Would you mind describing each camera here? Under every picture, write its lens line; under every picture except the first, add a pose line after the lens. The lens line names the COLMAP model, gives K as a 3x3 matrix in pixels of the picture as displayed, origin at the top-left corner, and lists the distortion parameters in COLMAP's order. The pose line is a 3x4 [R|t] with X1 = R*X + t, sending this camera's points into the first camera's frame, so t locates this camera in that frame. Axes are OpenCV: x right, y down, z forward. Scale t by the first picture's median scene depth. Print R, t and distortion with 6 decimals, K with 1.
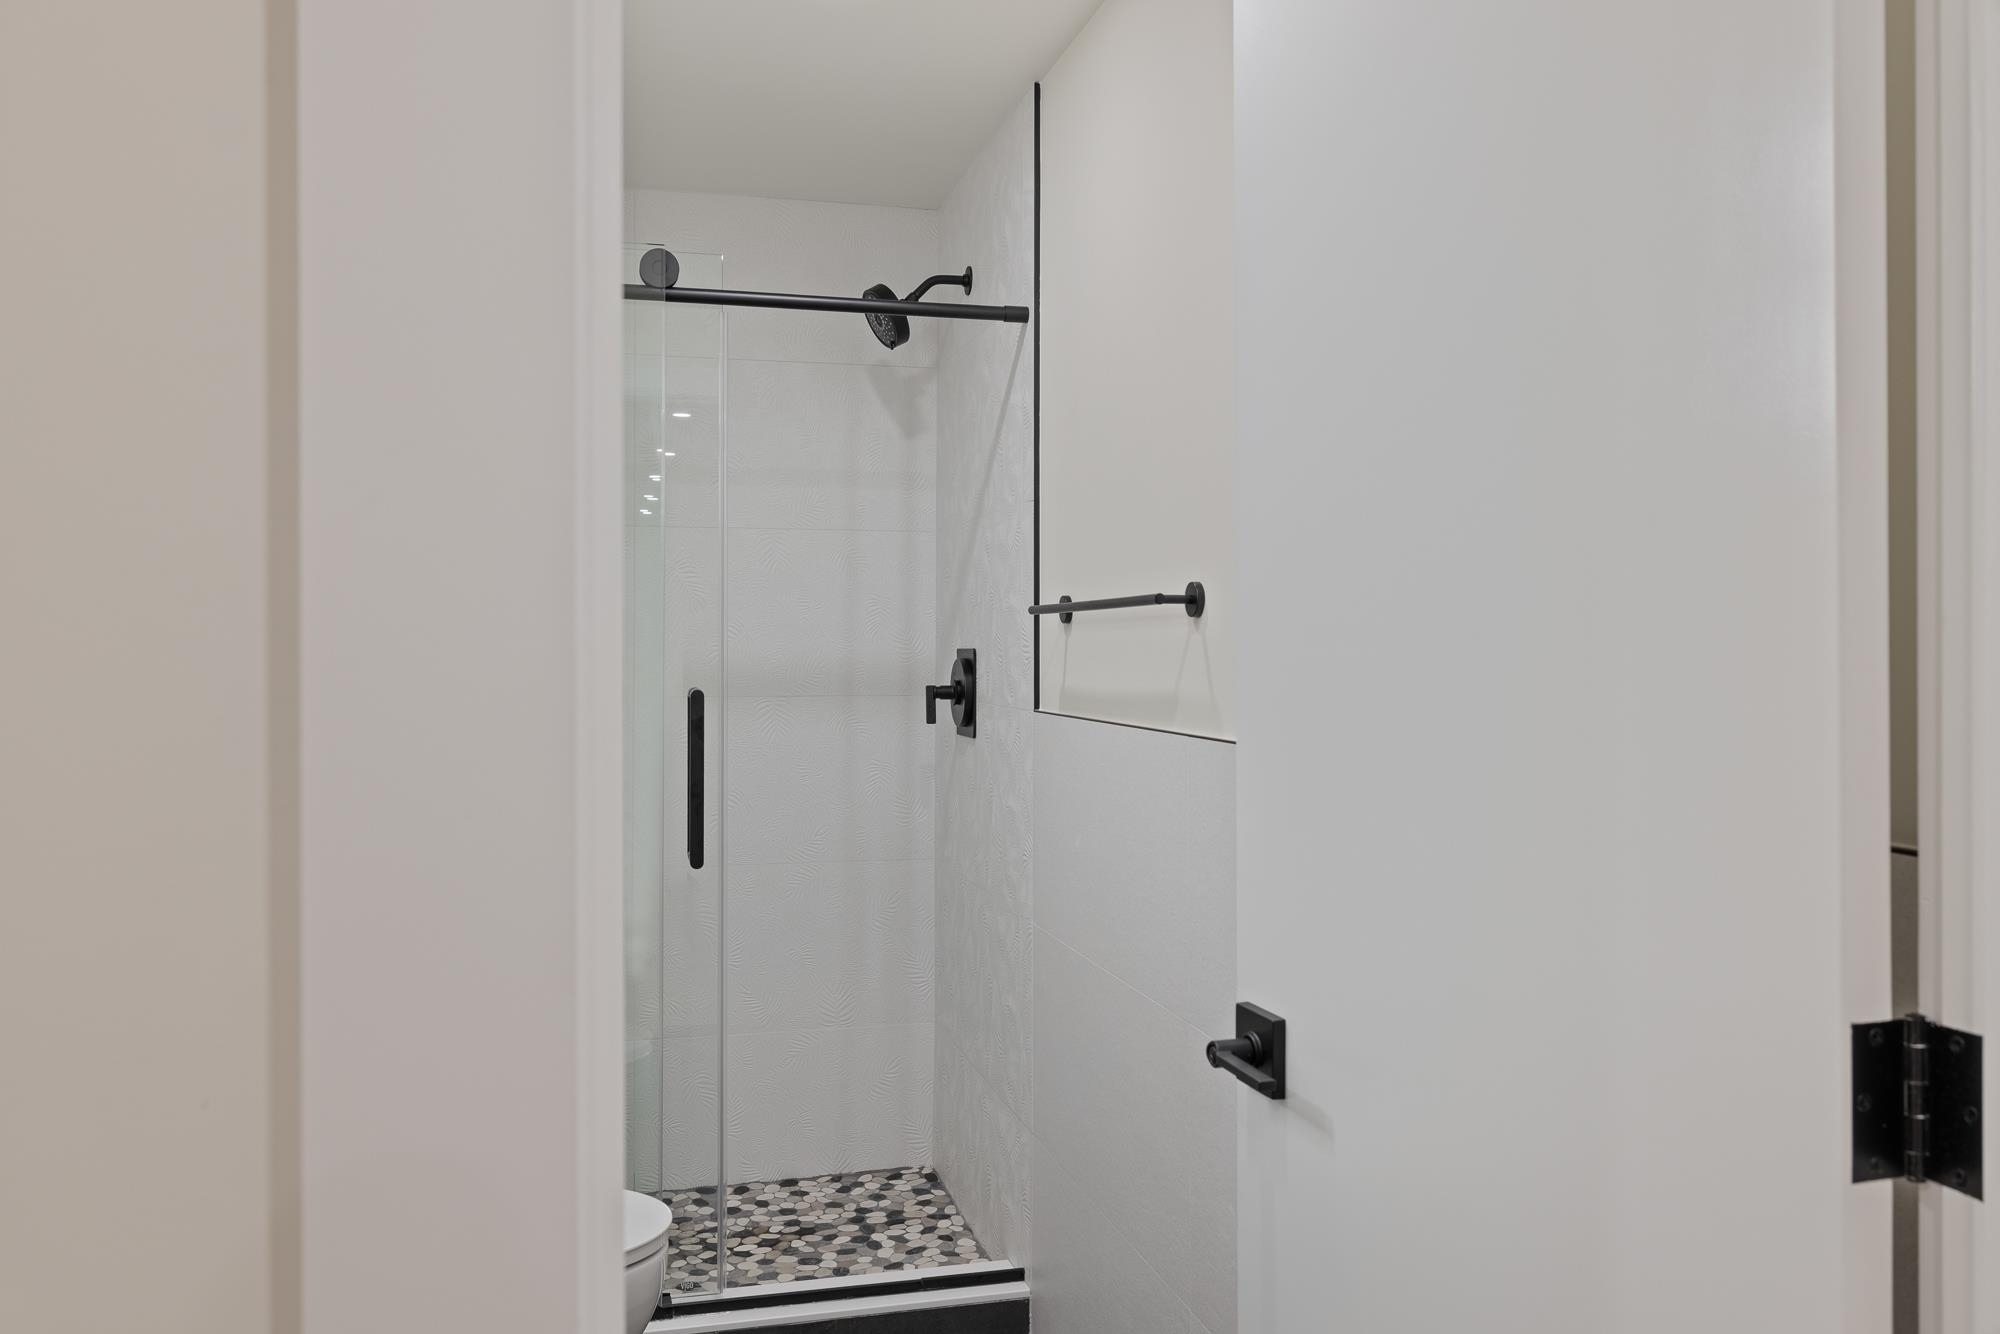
lens RADIAL K [[1543.4, 0, 998.4], [0, 1543.4, 611.3], [0, 0, 1]] dist [0.000479, -0.002221]
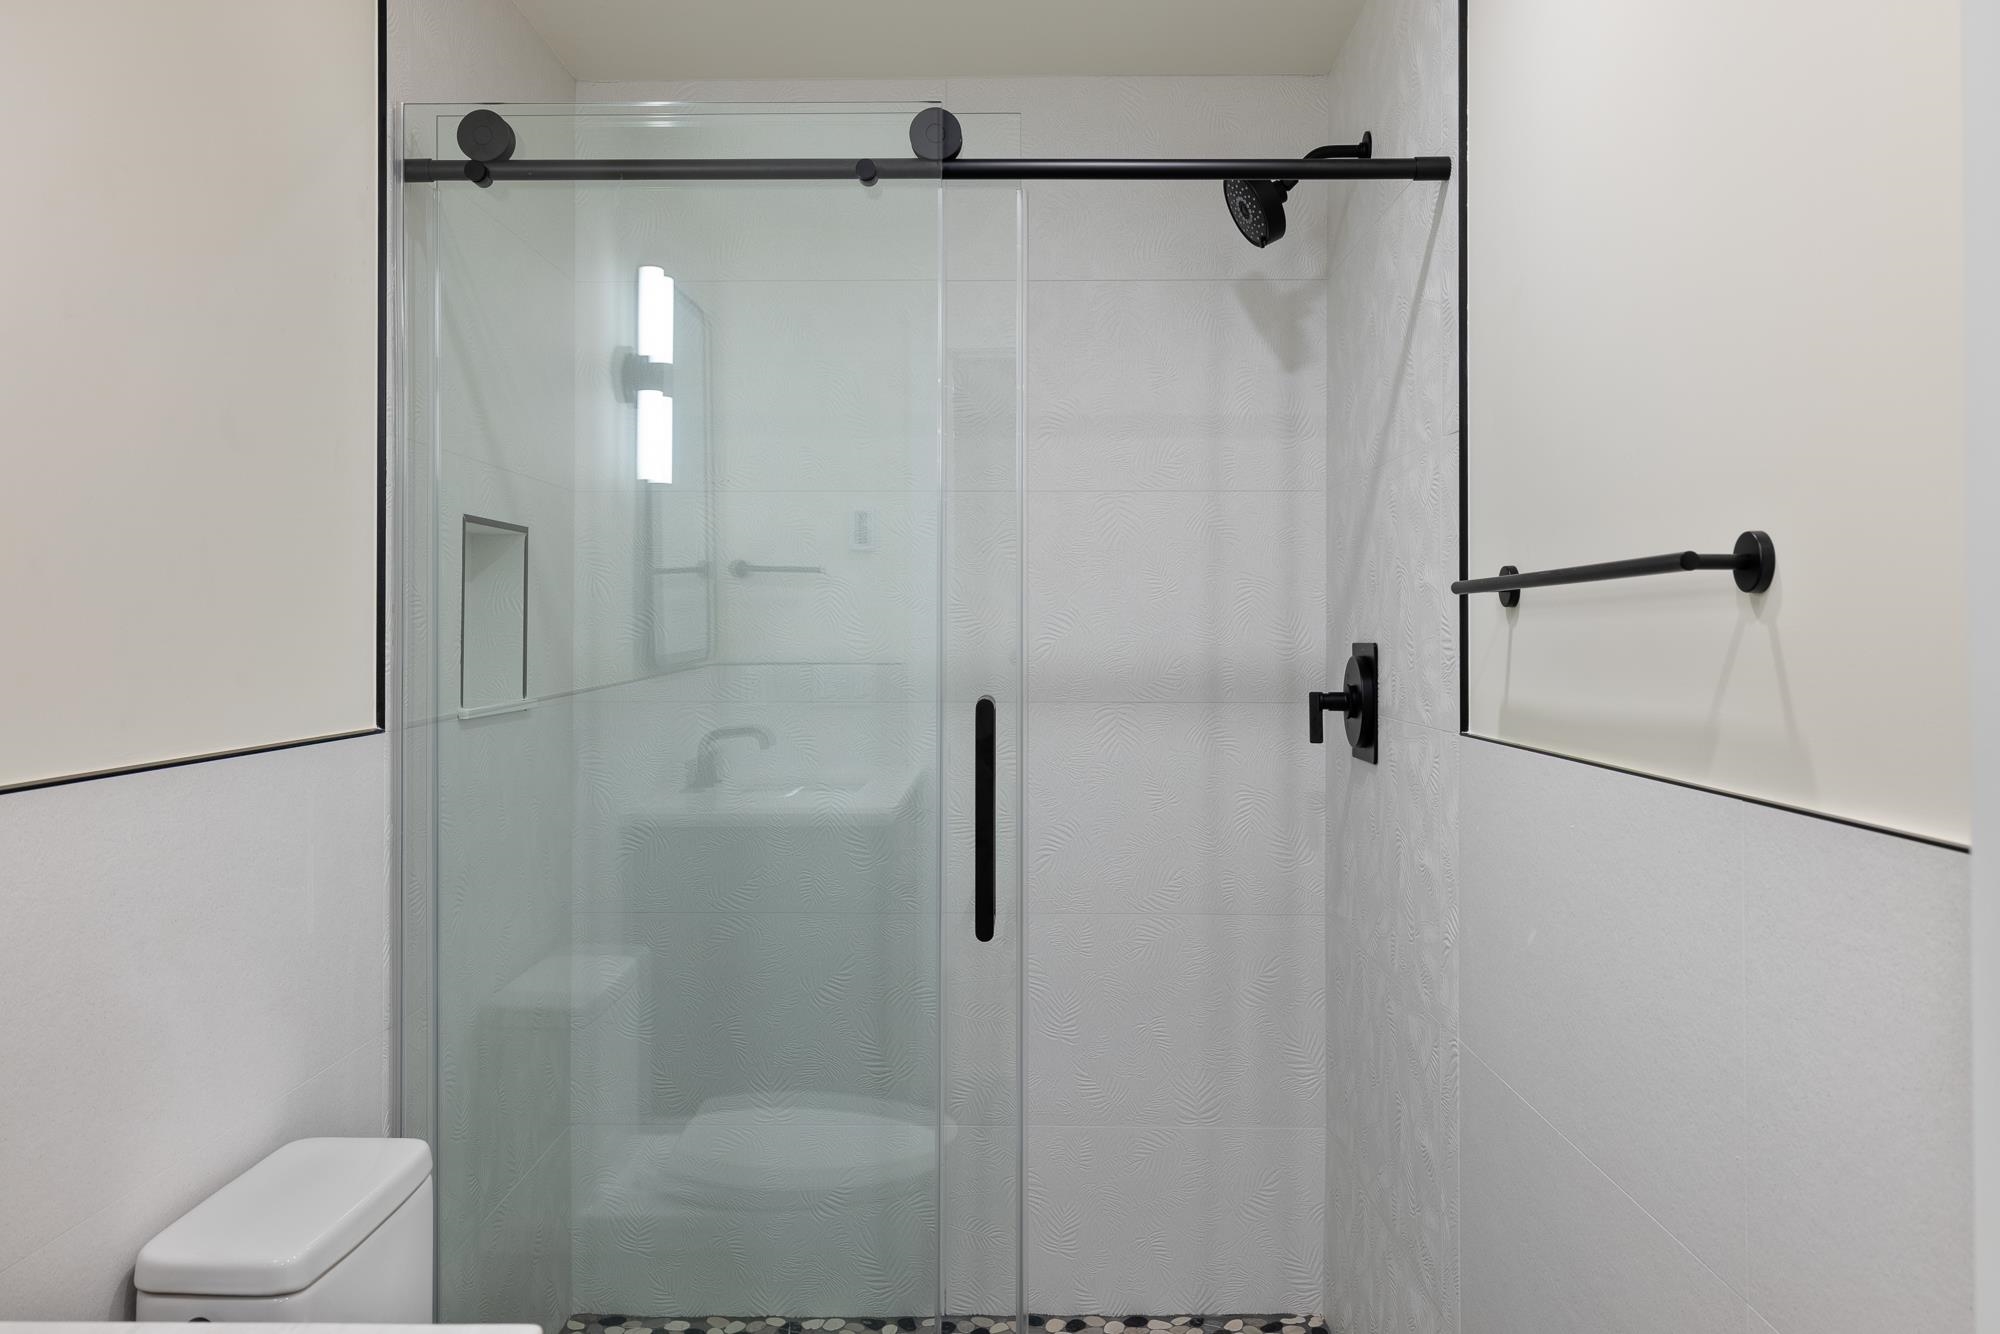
lens RADIAL K [[1543.4, 0, 998.4], [0, 1543.4, 611.3], [0, 0, 1]] dist [0.000479, -0.002221]
pose [[0.964810, -0.002771, -0.262933, 0.004816], [0.004412, 0.999974, 0.005653, 0.004098], [0.262910, -0.006615, 0.964798, 0.244939]]
